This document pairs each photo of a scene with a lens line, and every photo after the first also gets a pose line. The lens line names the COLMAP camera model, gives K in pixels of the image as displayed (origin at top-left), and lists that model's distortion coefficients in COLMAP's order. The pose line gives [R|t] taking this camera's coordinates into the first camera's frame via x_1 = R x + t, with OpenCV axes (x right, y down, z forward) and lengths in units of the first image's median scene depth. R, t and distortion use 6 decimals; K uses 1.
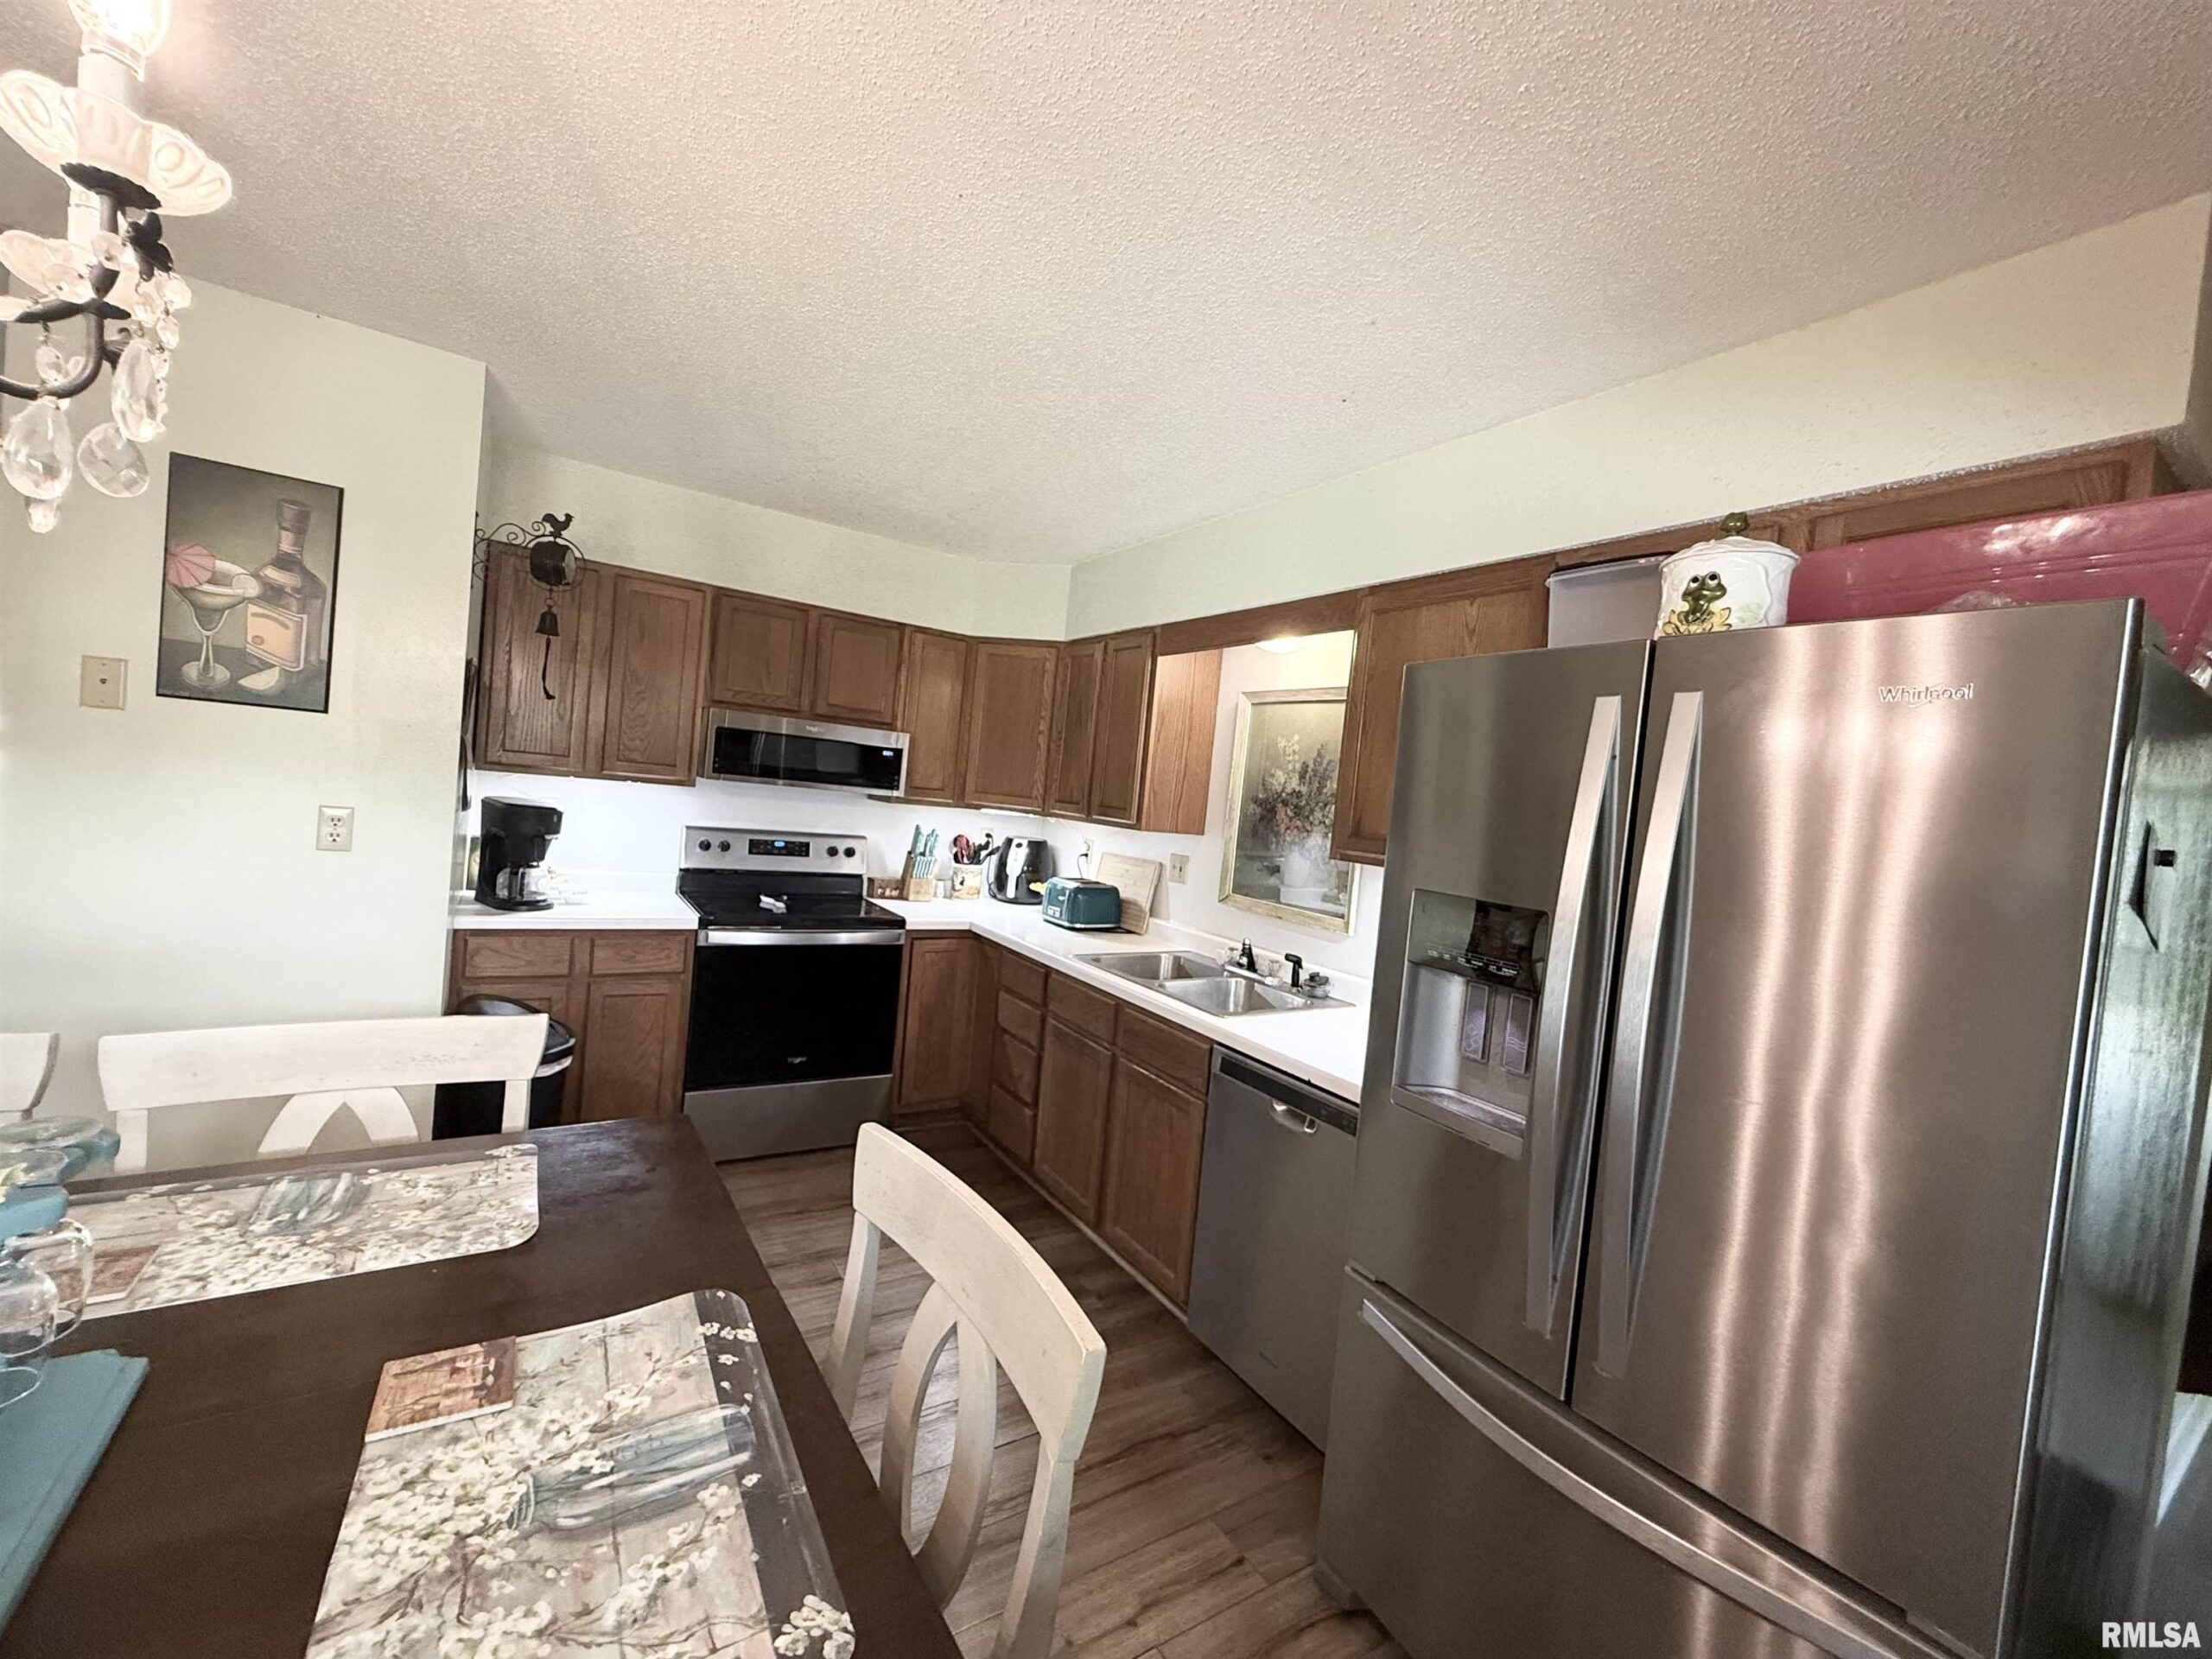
lens RADIAL K [[883.8, 0, 1100.6], [0, 883.8, 828.6], [0, 0, 1]] dist [-0.000414, 0.000094]
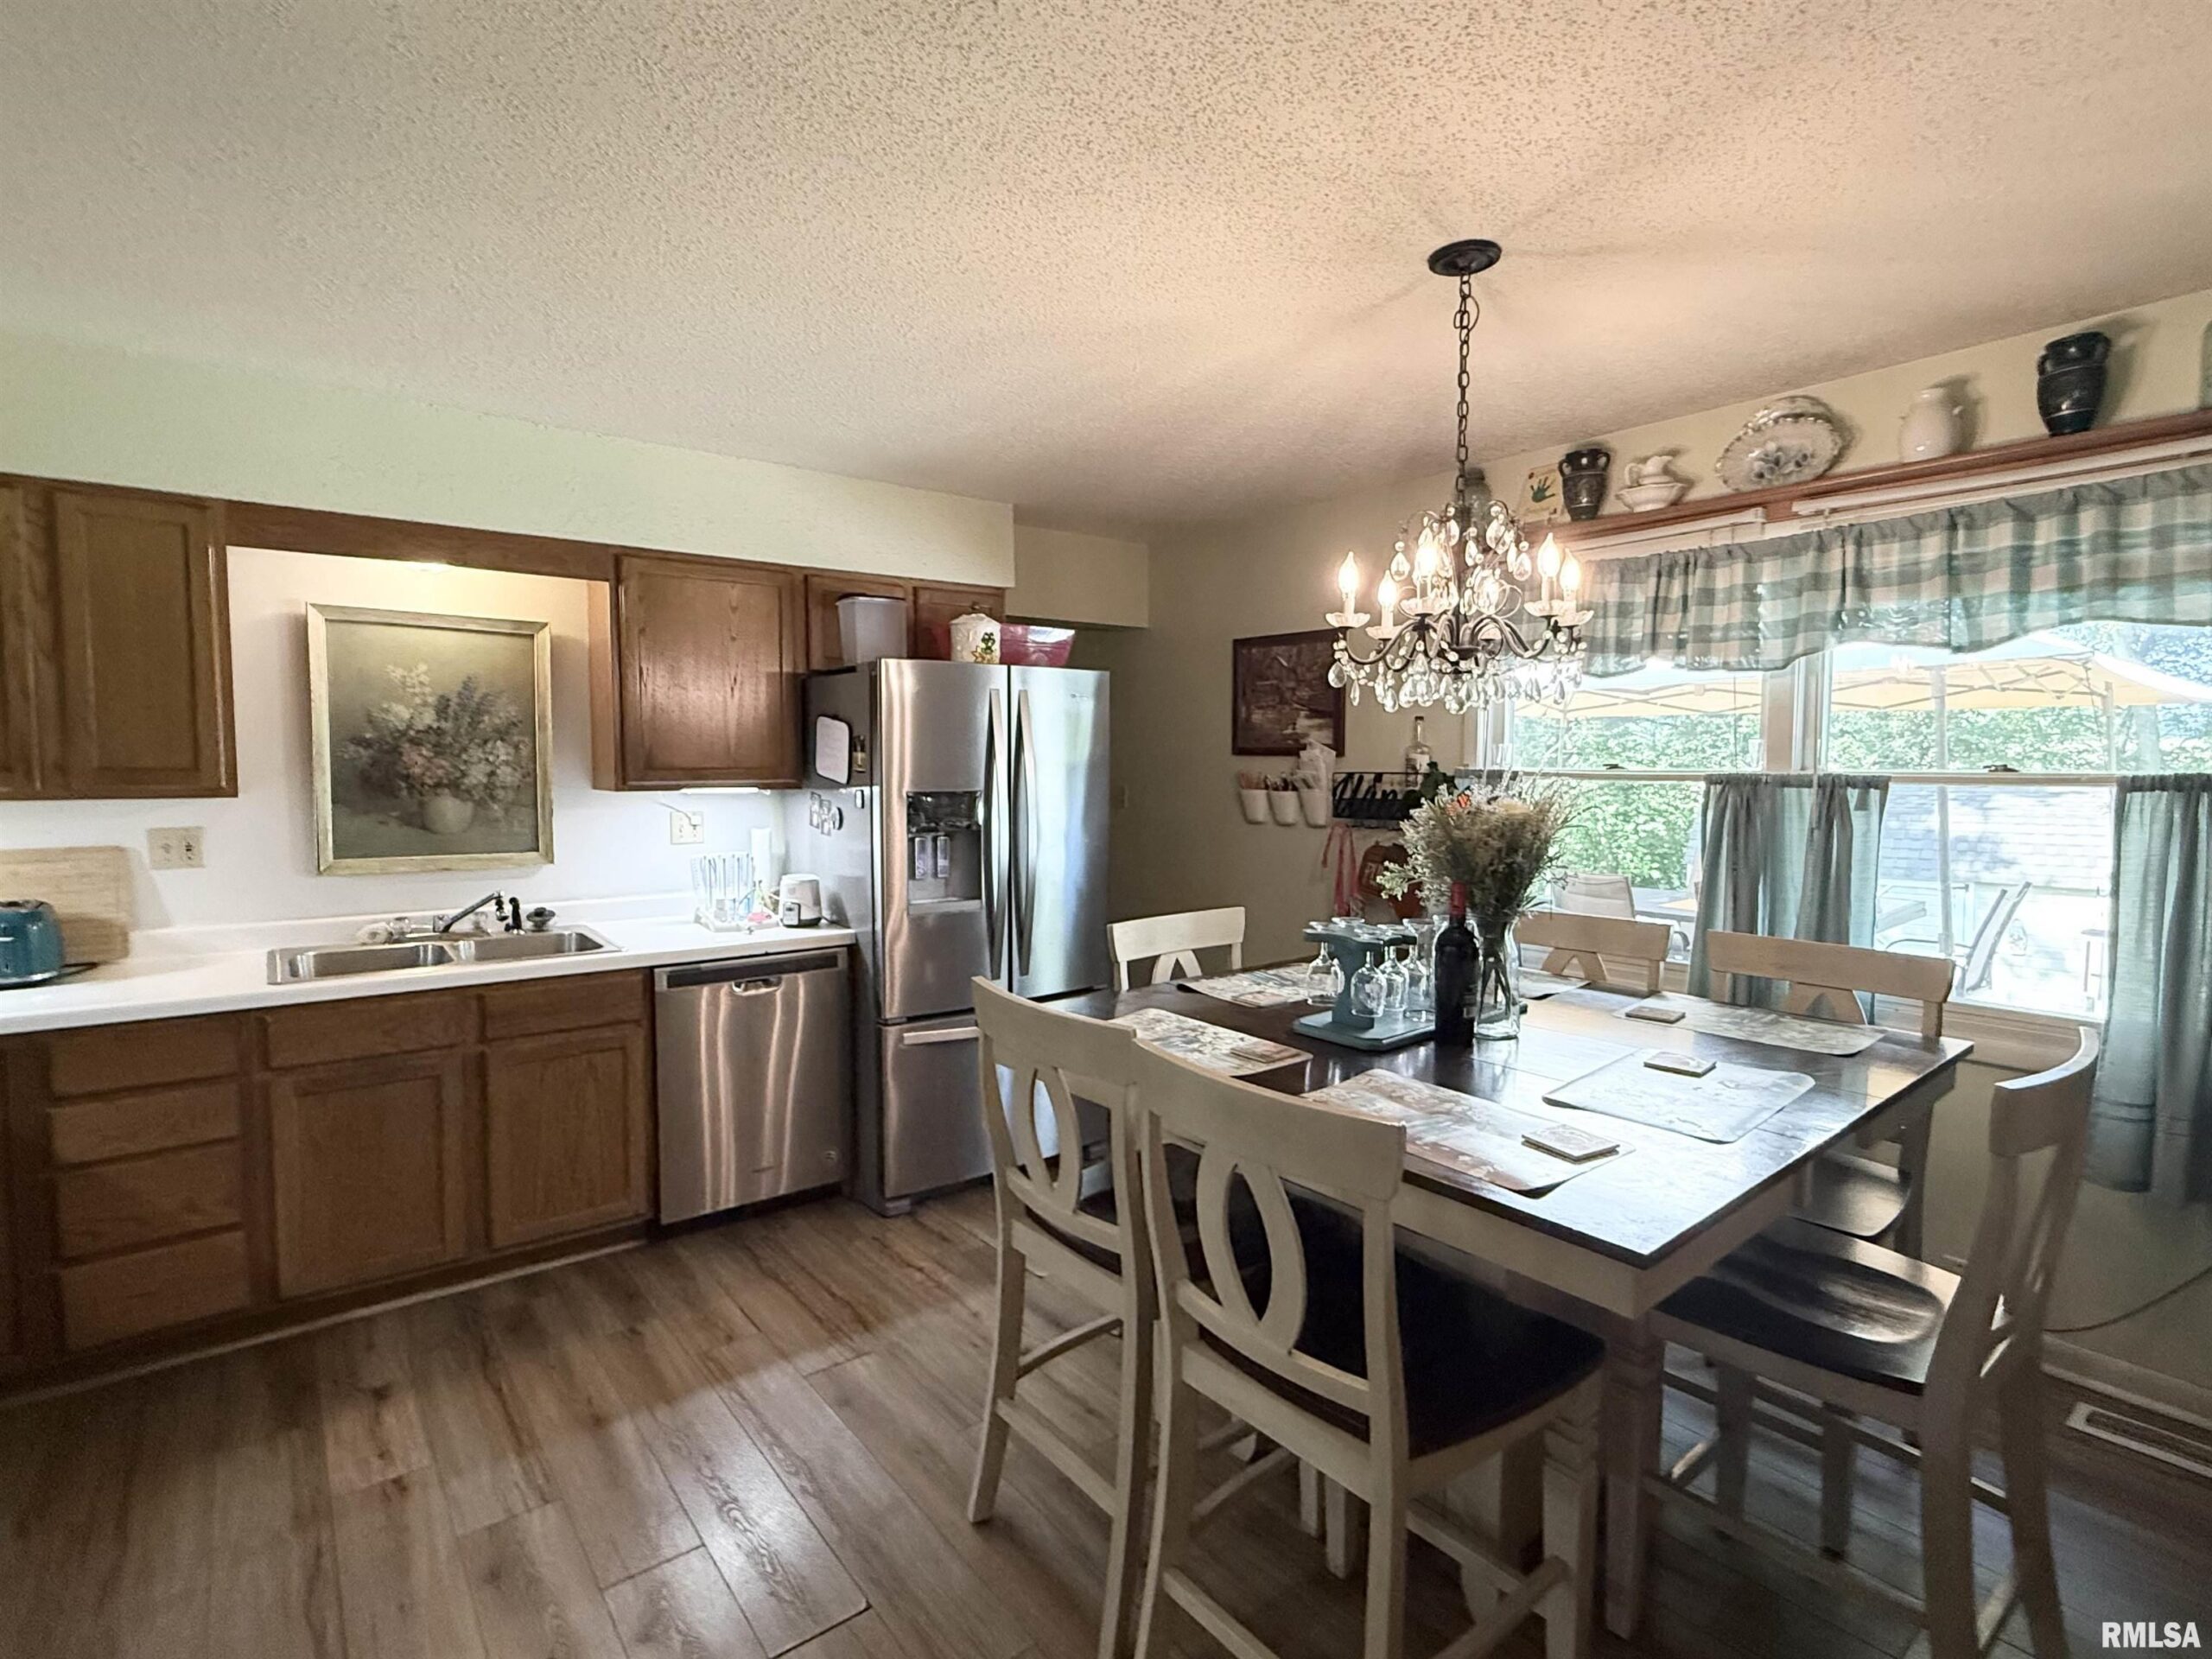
lens RADIAL K [[1080.4, 0, 1099.5], [0, 1080.4, 831.9], [0, 0, 1]] dist [0.000542, 0.000495]
pose [[-0.089080, -0.165358, 0.982202, -0.940168], [0.024961, 0.985442, 0.168167, -0.106670], [-0.995712, 0.039497, -0.083656, 0.426421]]
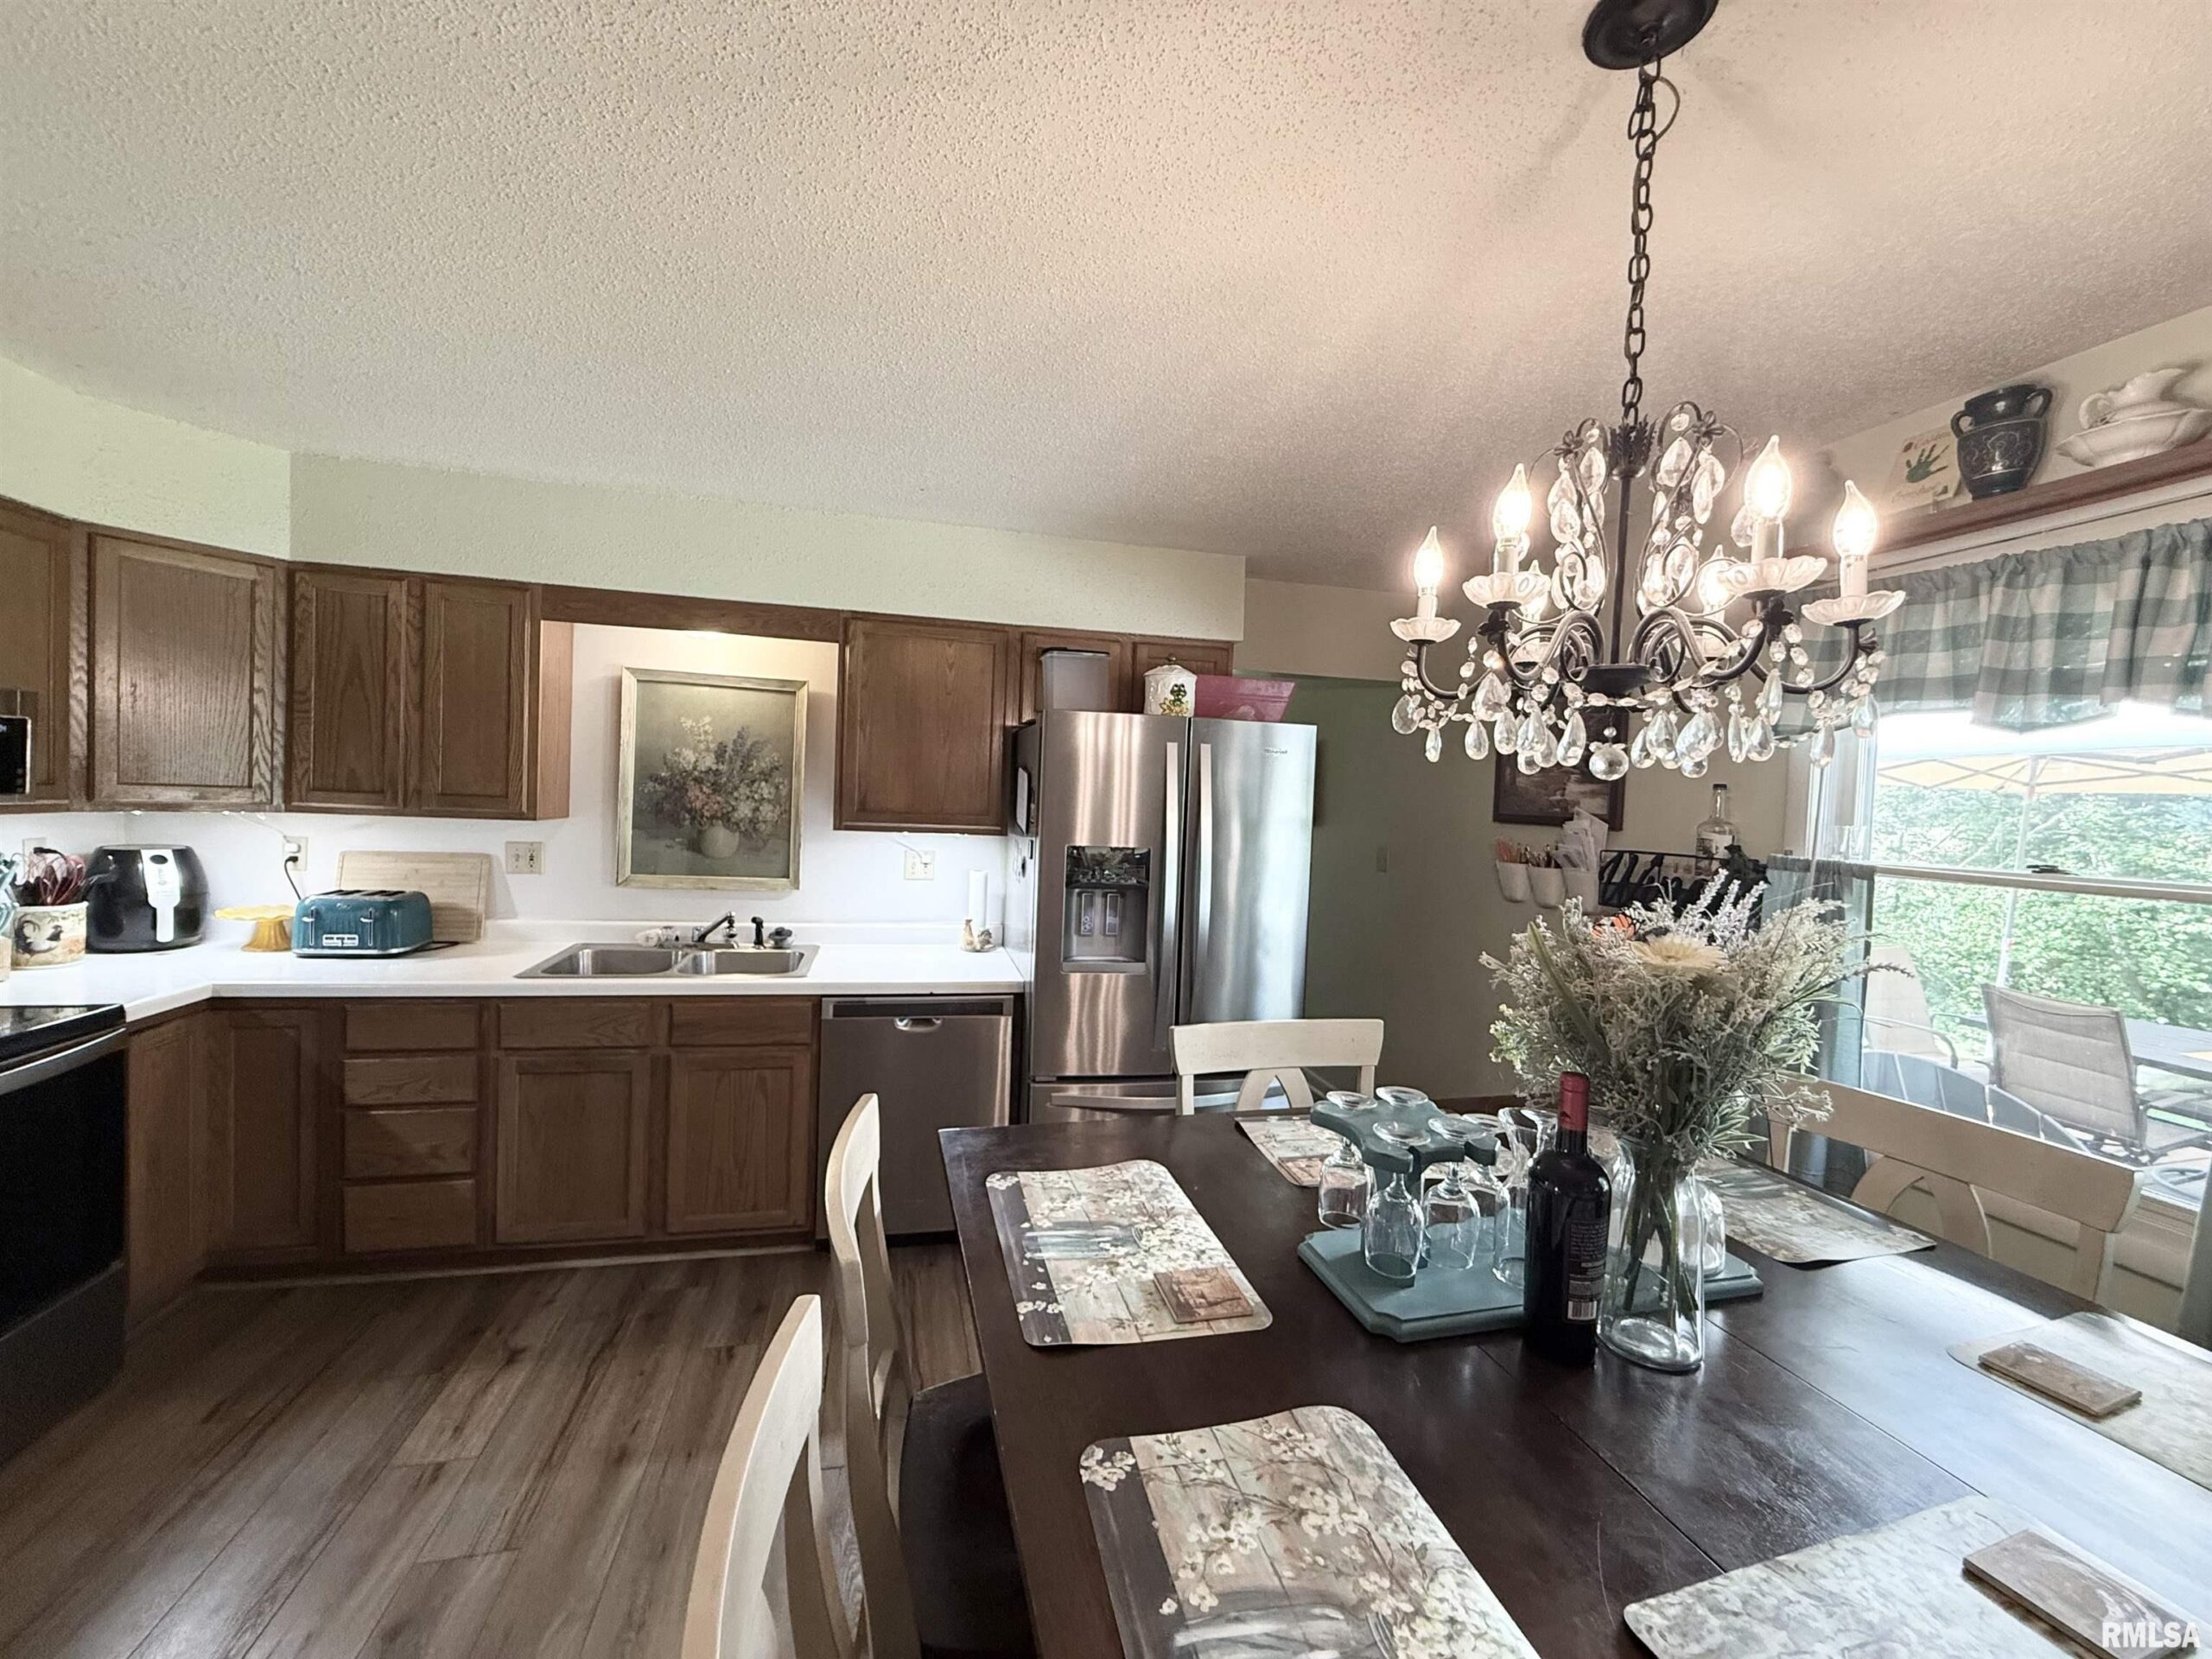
lens RADIAL K [[883.8, 0, 1100.6], [0, 883.8, 828.6], [0, 0, 1]] dist [-0.000414, 0.000094]
pose [[0.334438, -0.116318, 0.935212, -0.637221], [0.024944, 0.993099, 0.114597, -0.082821], [-0.942088, -0.014998, 0.335031, 0.198091]]
